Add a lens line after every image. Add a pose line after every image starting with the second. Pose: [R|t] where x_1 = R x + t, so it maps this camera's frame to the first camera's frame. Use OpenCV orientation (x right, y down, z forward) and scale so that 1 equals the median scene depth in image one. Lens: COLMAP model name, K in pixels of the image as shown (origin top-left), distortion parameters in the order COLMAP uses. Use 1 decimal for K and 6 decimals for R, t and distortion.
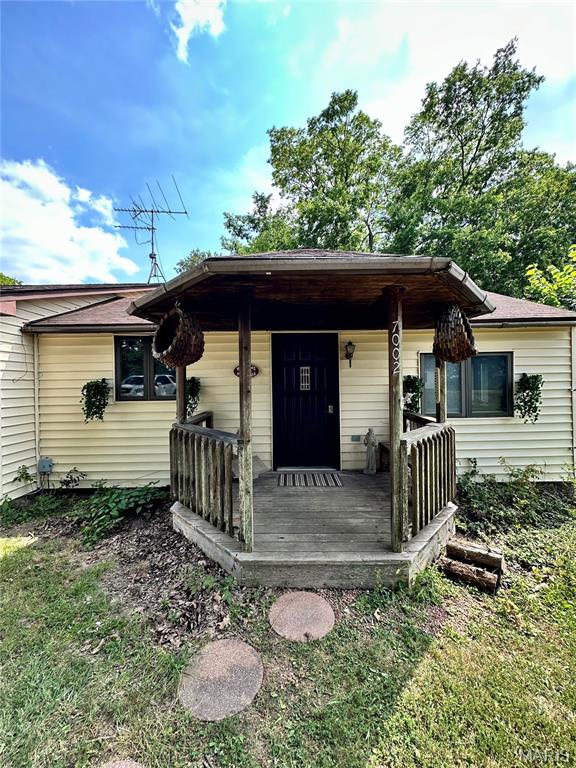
lens RADIAL K [[307.2, 0, 287.0], [0, 307.2, 382.4], [0, 0, 1]] dist [-0.005561, 0.001853]
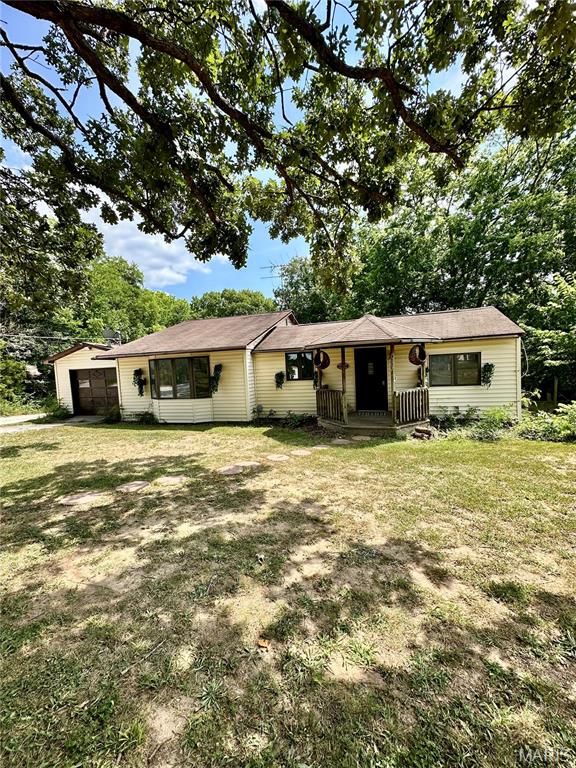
lens RADIAL K [[307.2, 0, 287.2], [0, 307.2, 383.2], [0, 0, 1]] dist [-0.005561, 0.001853]
pose [[0.955351, -0.015795, -0.295050, 0.133418], [0.036647, 0.997194, 0.065278, -0.074422], [0.293191, -0.073176, 0.953249, -1.224151]]
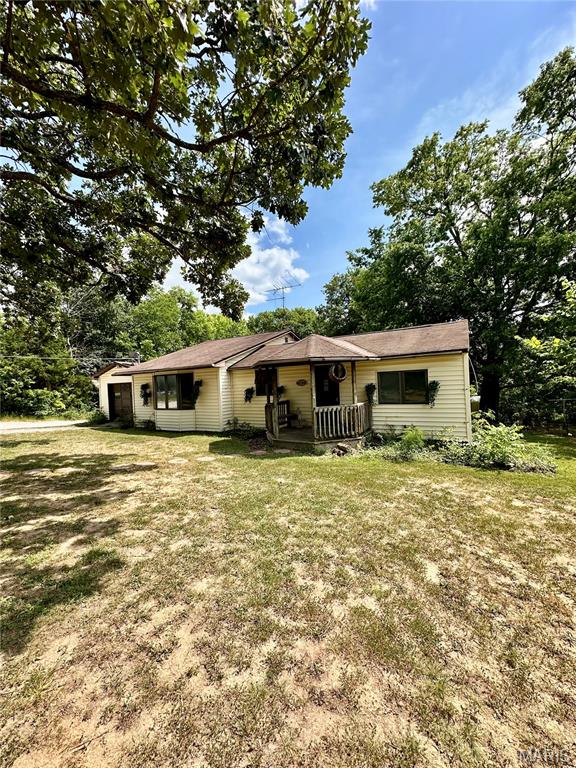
lens RADIAL K [[307.2, 0, 286.5], [0, 307.2, 383.8], [0, 0, 1]] dist [-0.005561, 0.001853]
pose [[0.856189, -0.021627, -0.516211, 0.961988], [0.031926, 0.999429, 0.011081, -0.058471], [0.515676, -0.025968, 0.856390, -1.032012]]
